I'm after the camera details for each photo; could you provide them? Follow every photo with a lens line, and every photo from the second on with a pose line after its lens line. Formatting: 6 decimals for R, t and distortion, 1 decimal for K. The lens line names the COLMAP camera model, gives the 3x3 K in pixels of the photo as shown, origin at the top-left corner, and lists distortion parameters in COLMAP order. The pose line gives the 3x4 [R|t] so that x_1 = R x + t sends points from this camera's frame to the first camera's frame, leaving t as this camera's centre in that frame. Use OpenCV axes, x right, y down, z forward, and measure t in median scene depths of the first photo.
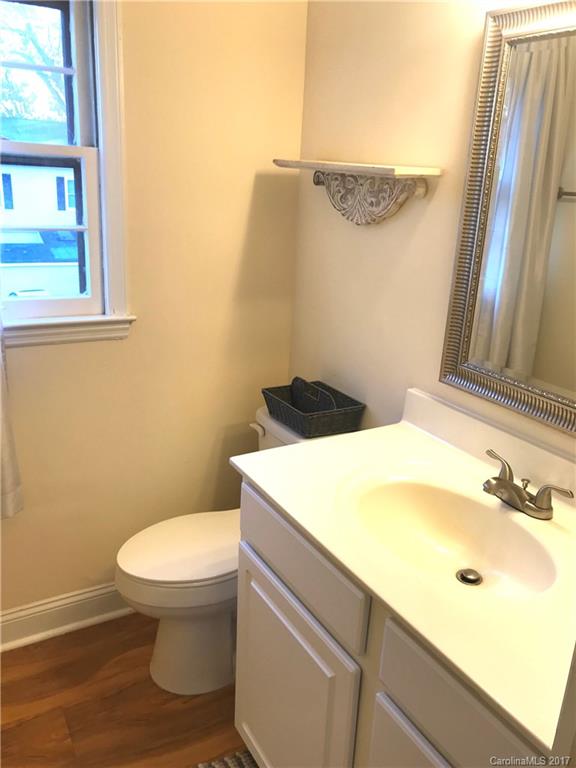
lens RADIAL K [[633.0, 0, 287.8], [0, 633.0, 379.0], [0, 0, 1]] dist [0.013643, -0.006356]
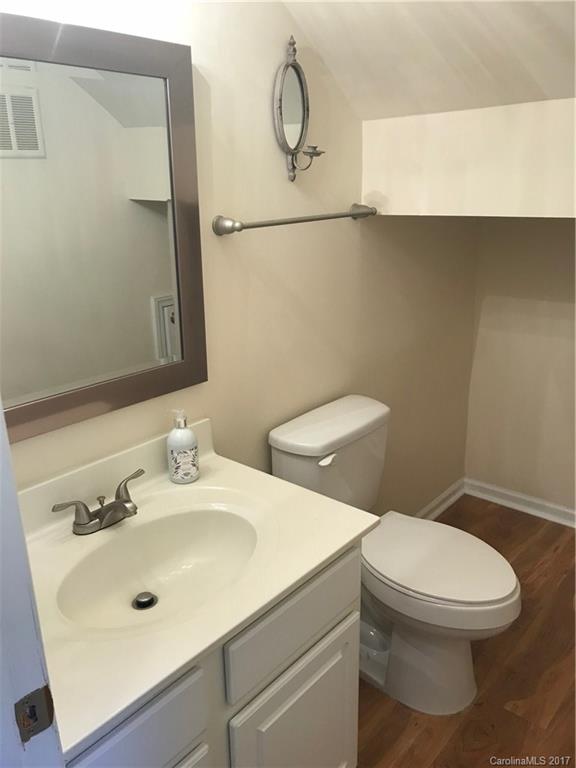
lens RADIAL K [[633.0, 0, 287.8], [0, 633.0, 379.0], [0, 0, 1]] dist [0.013643, -0.006356]
pose [[-0.326167, -0.318342, 0.890097, -0.566026], [0.304357, 0.856088, 0.417708, -0.336705], [-0.894976, 0.407150, -0.182338, 0.836640]]
